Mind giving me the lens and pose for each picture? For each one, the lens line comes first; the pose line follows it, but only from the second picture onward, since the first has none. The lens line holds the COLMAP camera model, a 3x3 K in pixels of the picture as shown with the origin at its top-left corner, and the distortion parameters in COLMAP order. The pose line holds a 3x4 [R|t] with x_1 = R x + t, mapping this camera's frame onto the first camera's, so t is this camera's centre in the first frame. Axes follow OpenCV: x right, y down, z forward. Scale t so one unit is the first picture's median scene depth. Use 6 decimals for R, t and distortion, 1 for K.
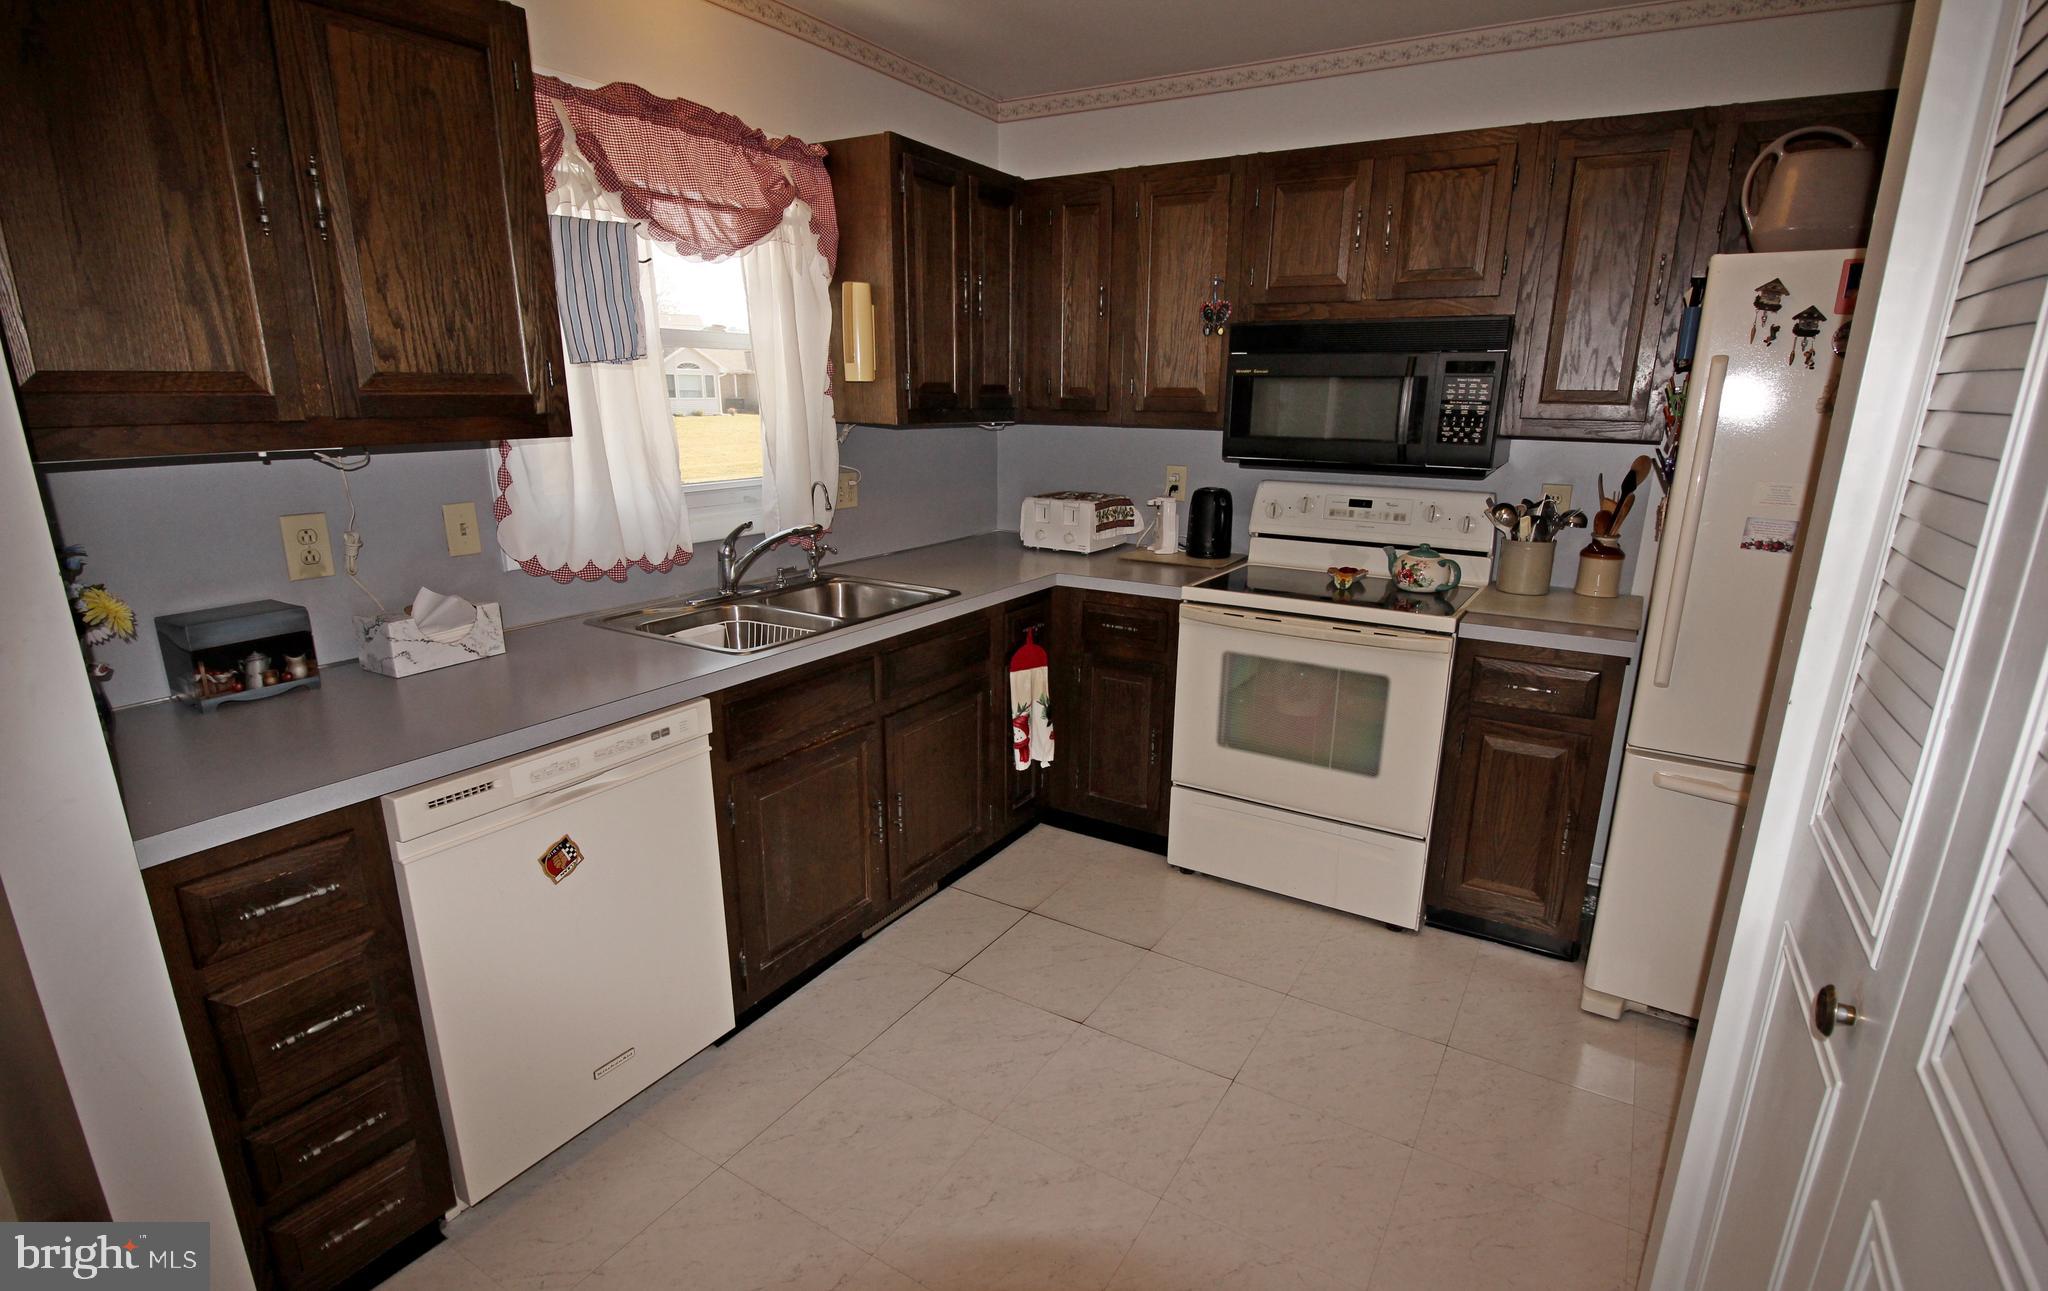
lens RADIAL K [[974.0, 0, 1024.2], [0, 974.0, 674.5], [0, 0, 1]] dist [0.003778, -0.019673]
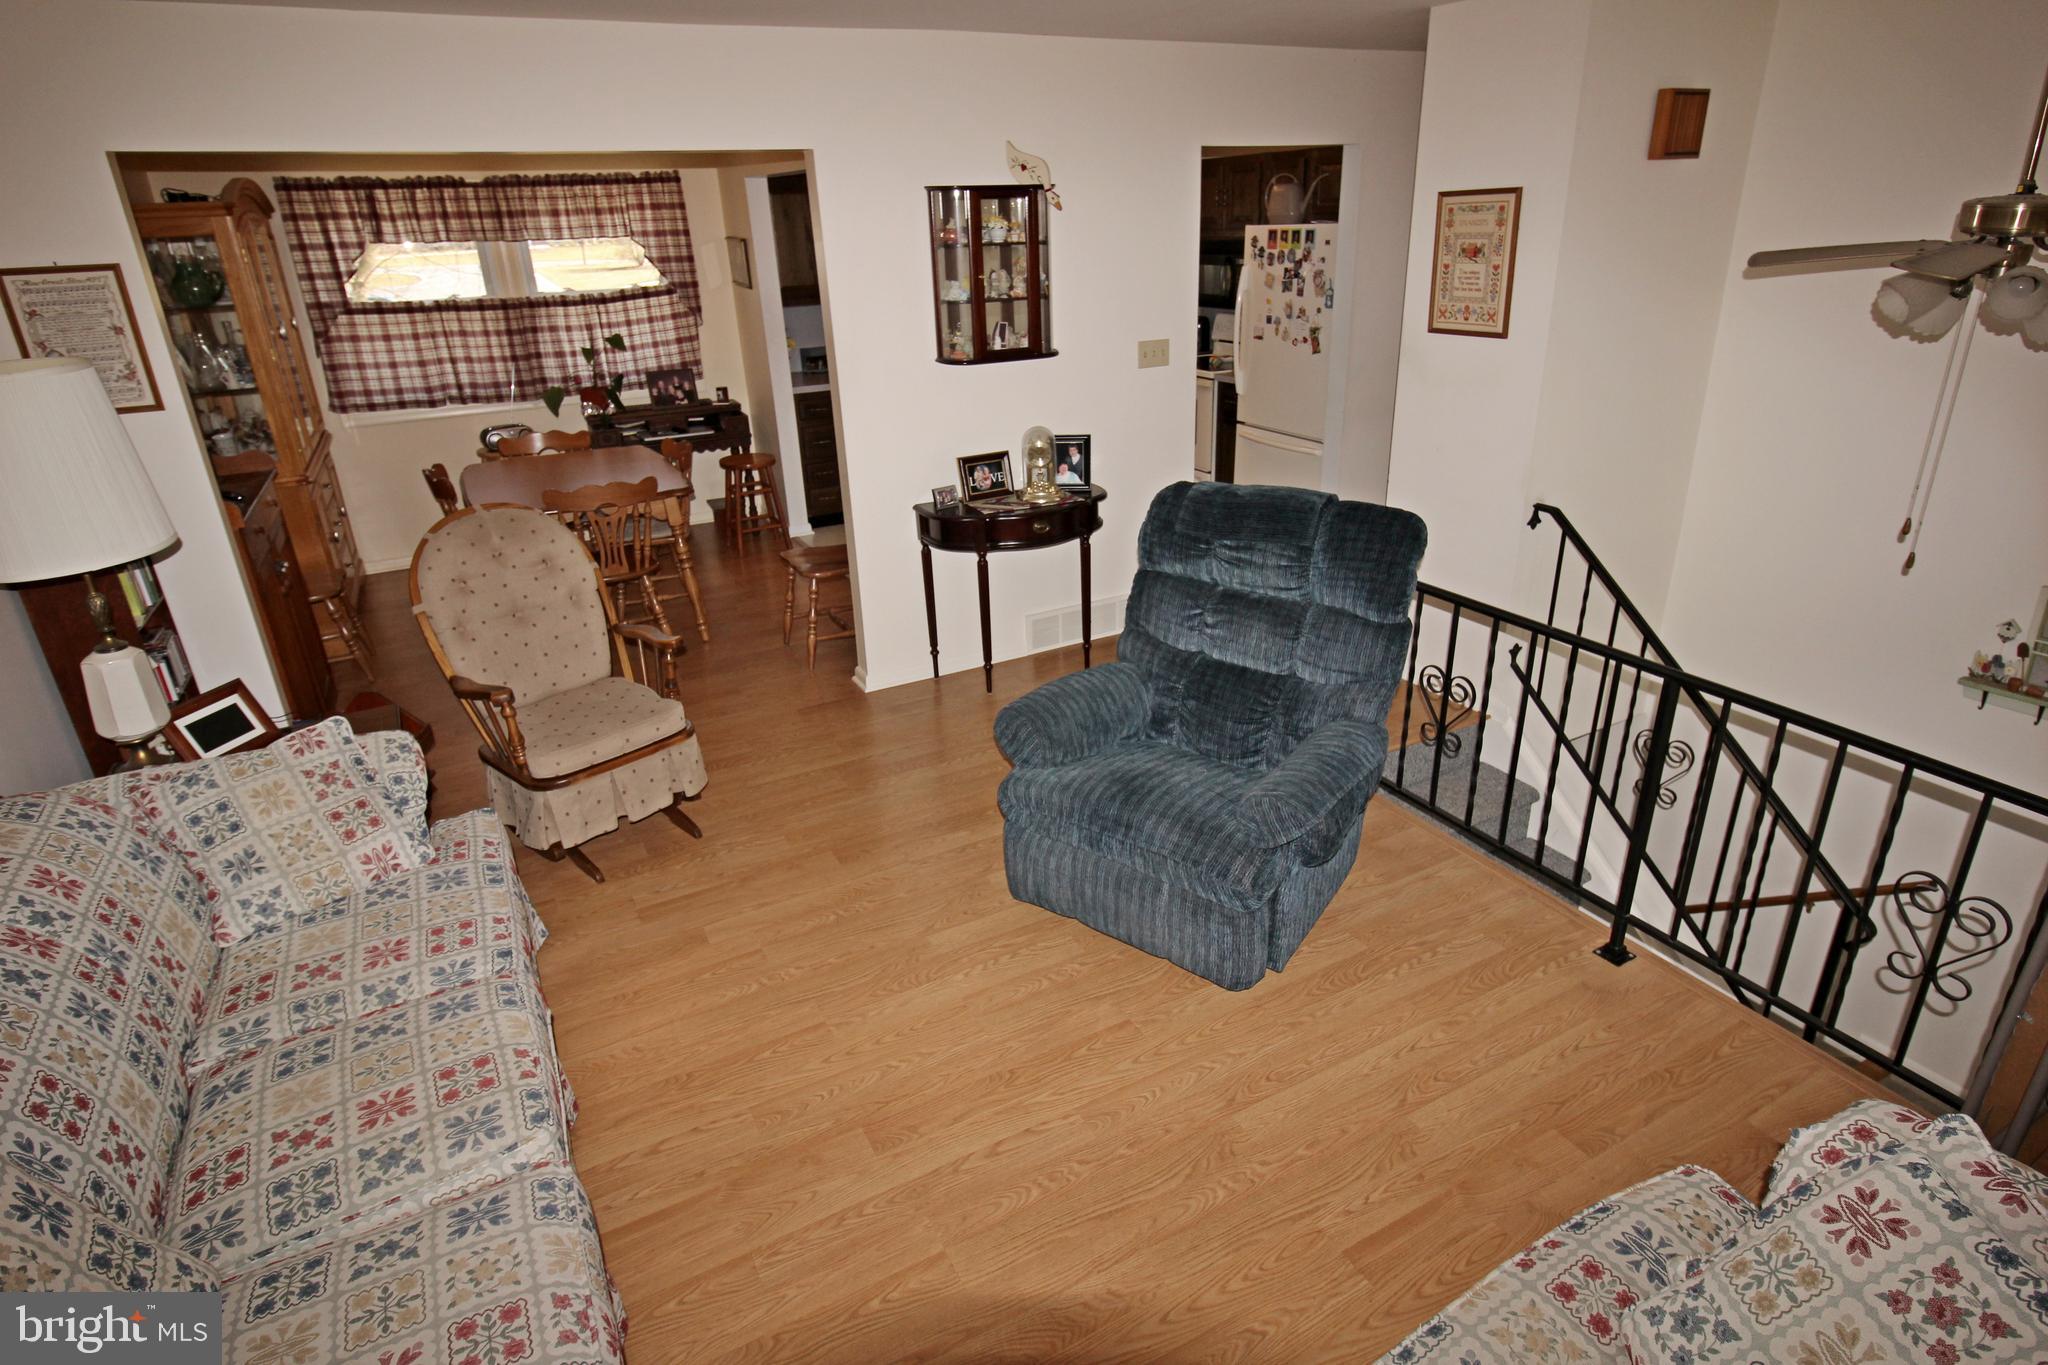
lens RADIAL K [[1090.8, 0, 1024.0], [0, 1090.8, 682.5], [0, 0, 1]] dist [-0.000565, -0.001740]
pose [[0.851990, 0.167776, -0.495948, 1.373888], [-0.102893, 0.982448, 0.155594, 0.294828], [0.513348, -0.081535, 0.854298, -1.456608]]
